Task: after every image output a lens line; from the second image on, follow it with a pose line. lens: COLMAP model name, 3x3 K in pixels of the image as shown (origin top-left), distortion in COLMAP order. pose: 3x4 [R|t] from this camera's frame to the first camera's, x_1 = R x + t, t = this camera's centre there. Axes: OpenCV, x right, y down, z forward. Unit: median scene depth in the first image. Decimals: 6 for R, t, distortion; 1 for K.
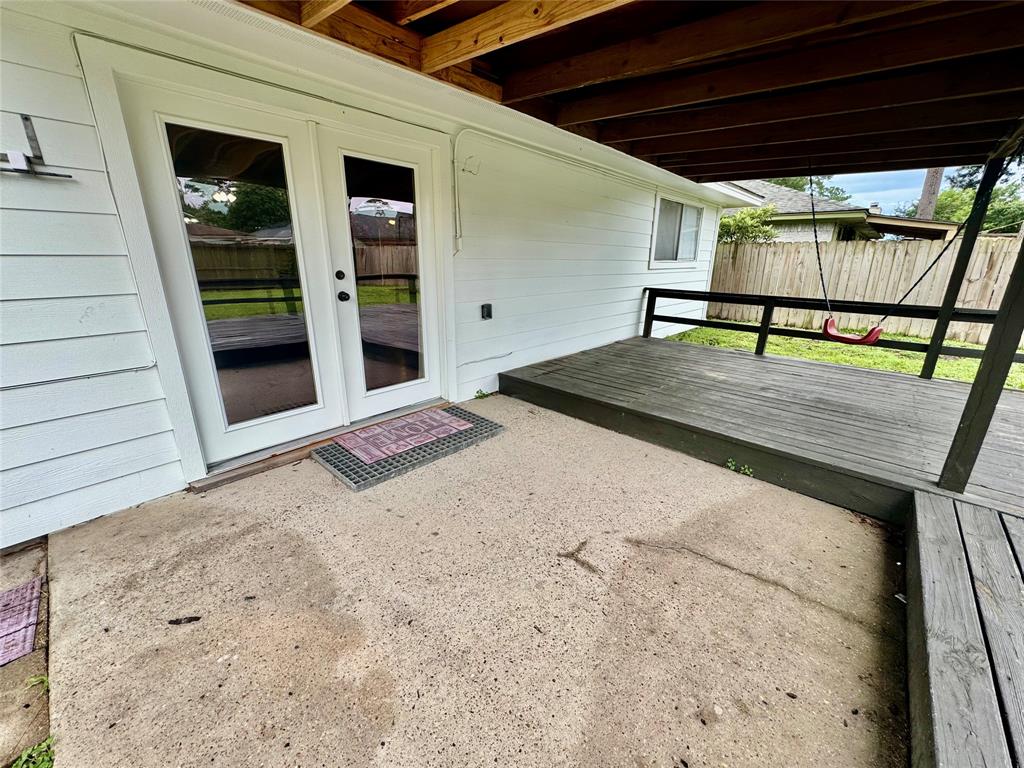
lens RADIAL K [[410.0, 0, 511.3], [0, 410.0, 382.2], [0, 0, 1]] dist [0.000413, 0.000080]
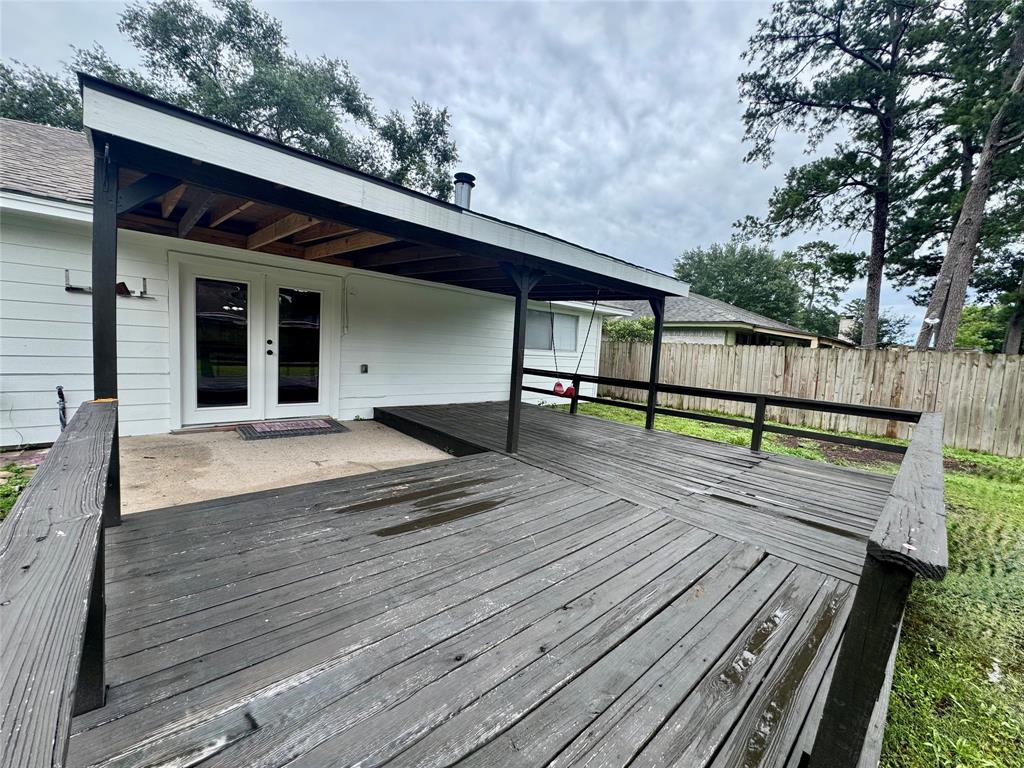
lens RADIAL K [[410.0, 0, 513.0], [0, 410.0, 381.7], [0, 0, 1]] dist [0.000413, 0.000080]
pose [[0.994738, 0.053887, -0.087130, 0.504038], [-0.071373, 0.974646, -0.212063, 0.141938], [0.073493, 0.217166, 0.973364, -0.436859]]
